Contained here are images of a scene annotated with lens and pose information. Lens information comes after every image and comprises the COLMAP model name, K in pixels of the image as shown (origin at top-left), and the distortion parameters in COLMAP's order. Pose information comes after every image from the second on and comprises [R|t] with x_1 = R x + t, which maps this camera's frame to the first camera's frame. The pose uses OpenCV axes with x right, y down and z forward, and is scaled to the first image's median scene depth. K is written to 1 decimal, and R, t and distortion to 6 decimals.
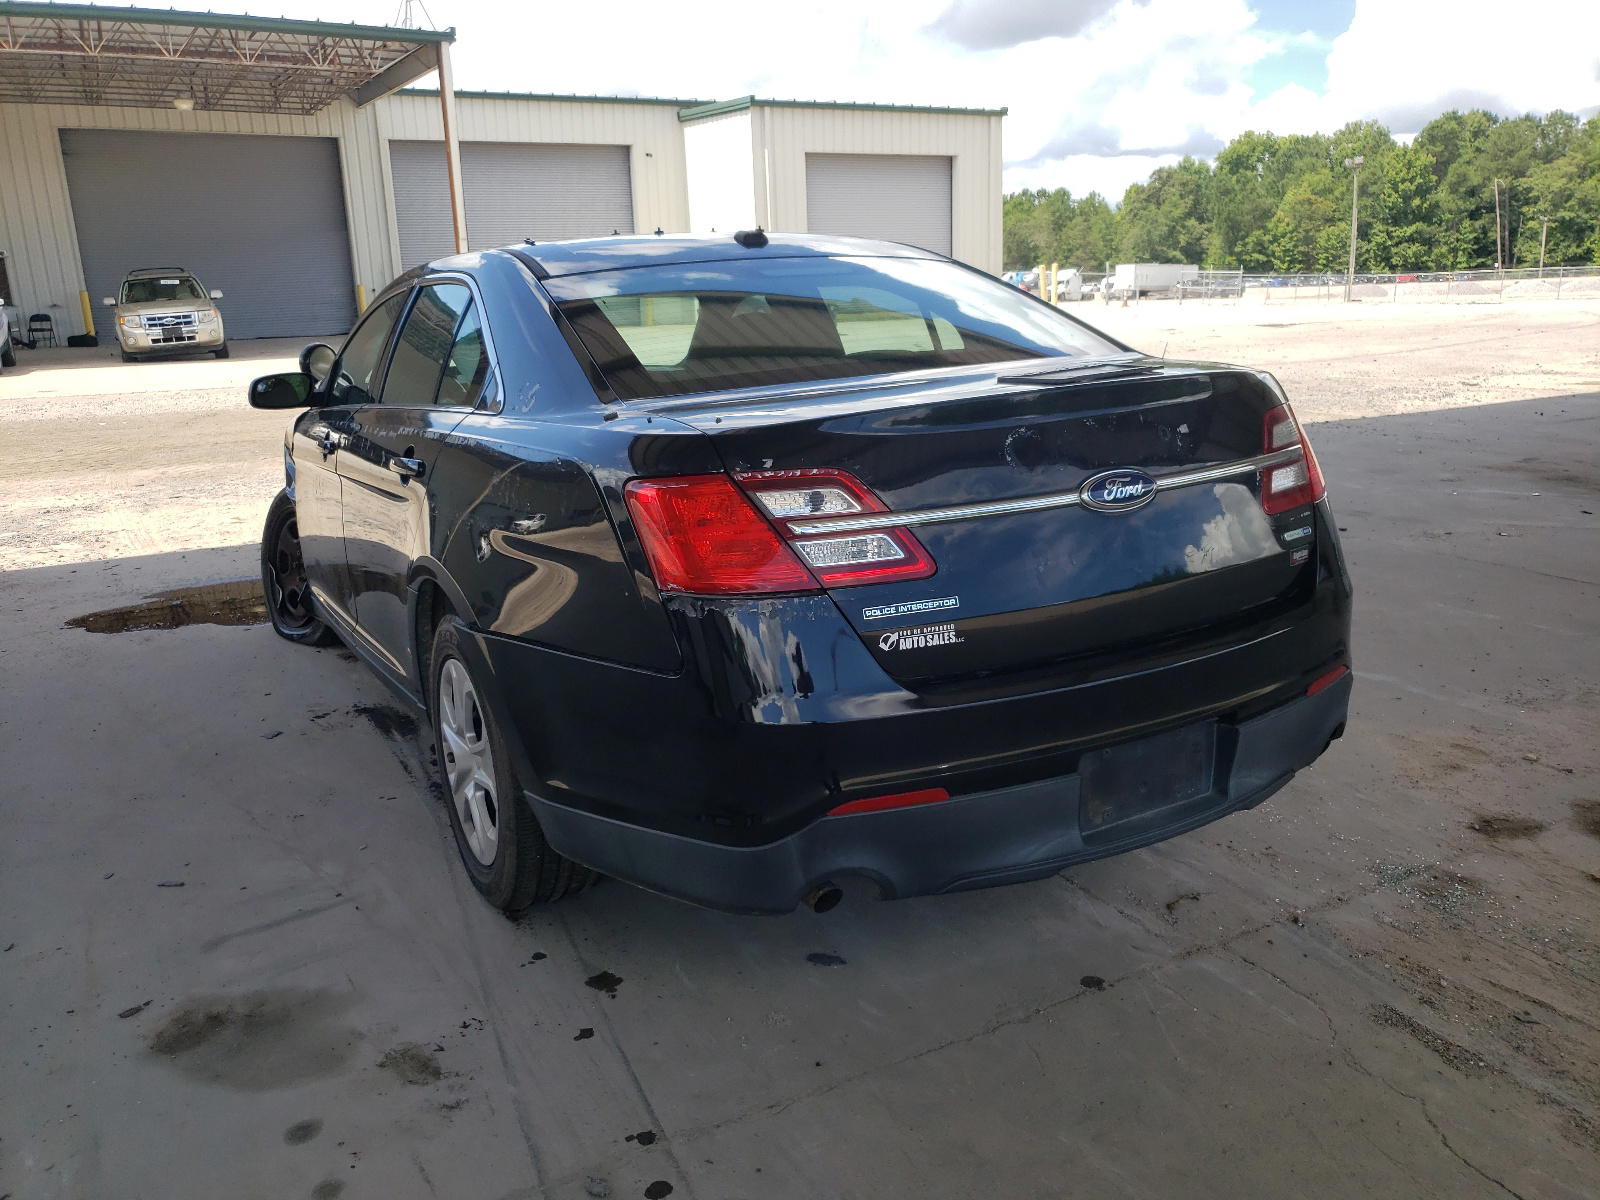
lens RADIAL K [[1240.0, 0, 800.0], [0, 1240.0, 600.0], [0, 0, 1]] dist [0.068415, -0.065298]
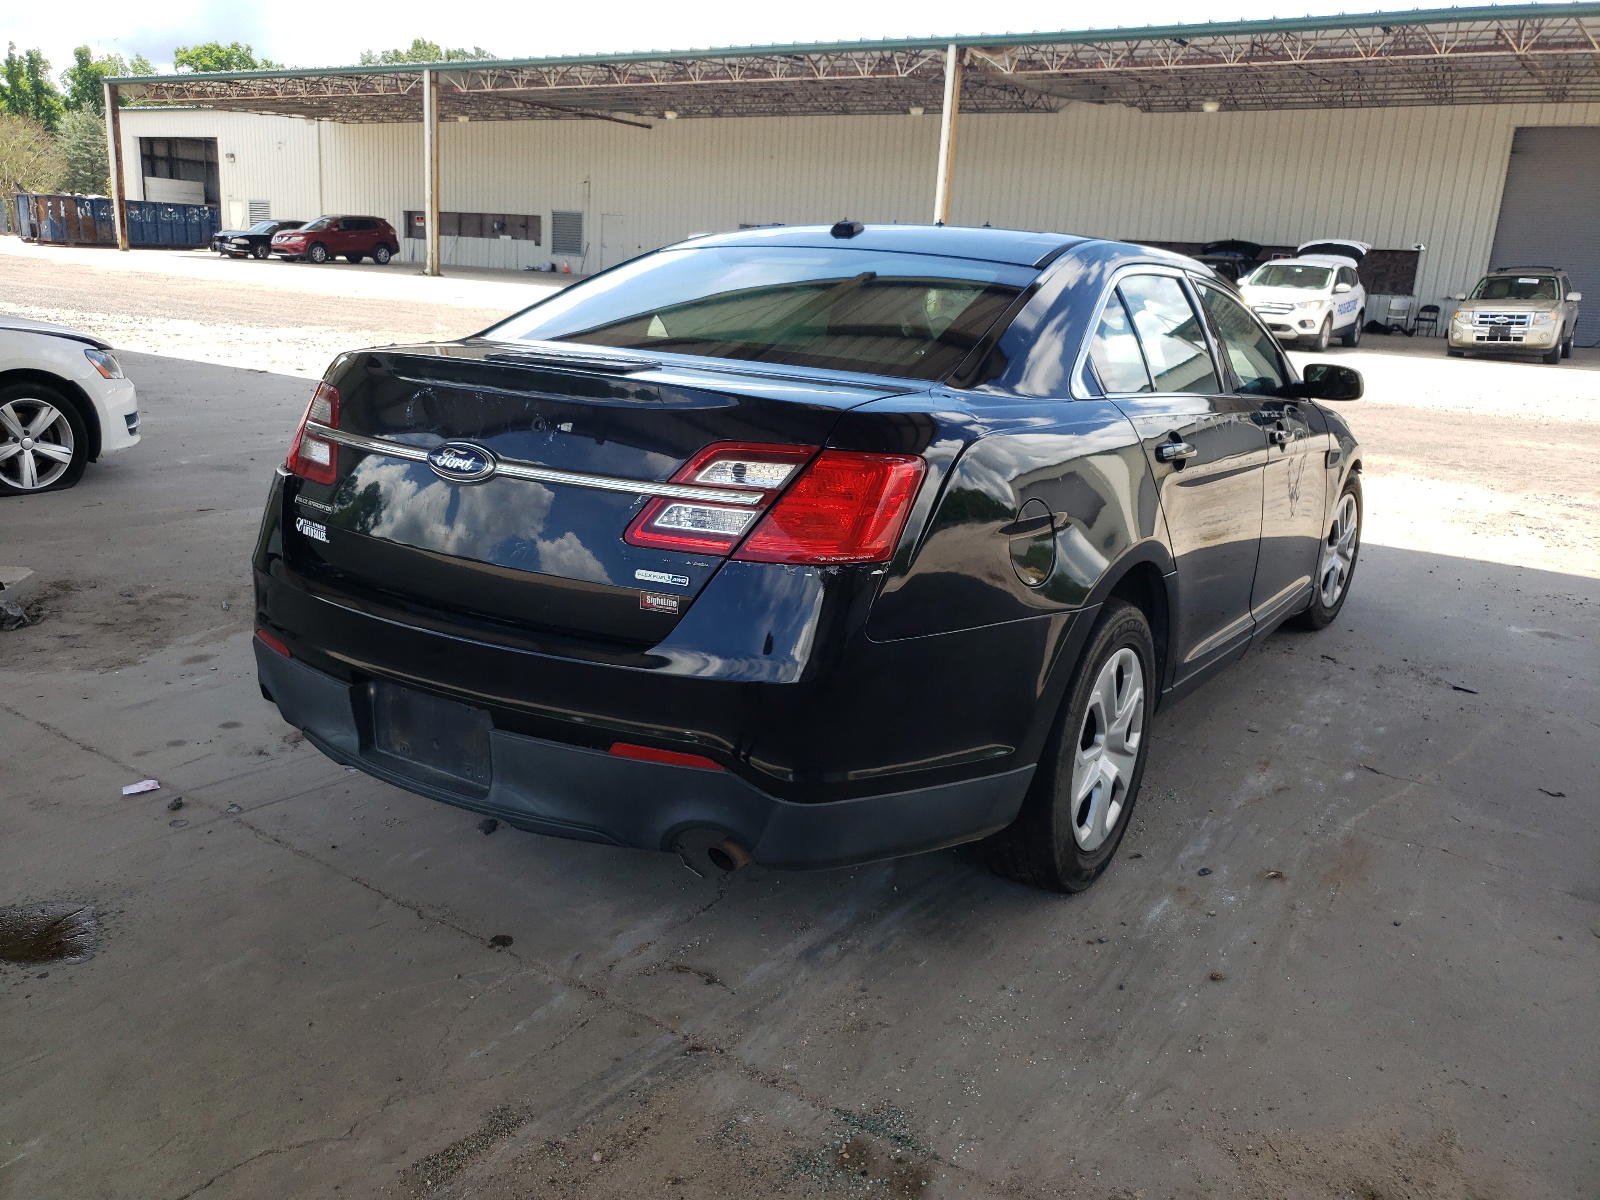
lens RADIAL K [[1227.3, 0, 800.0], [0, 1227.3, 600.0], [0, 0, 1]] dist [0.053103, -0.060770]
pose [[0.459829, 0.284151, -0.841317, 0.127734], [-0.279408, 0.945598, 0.166659, -0.022810], [0.842905, 0.158436, 0.514208, 0.072131]]
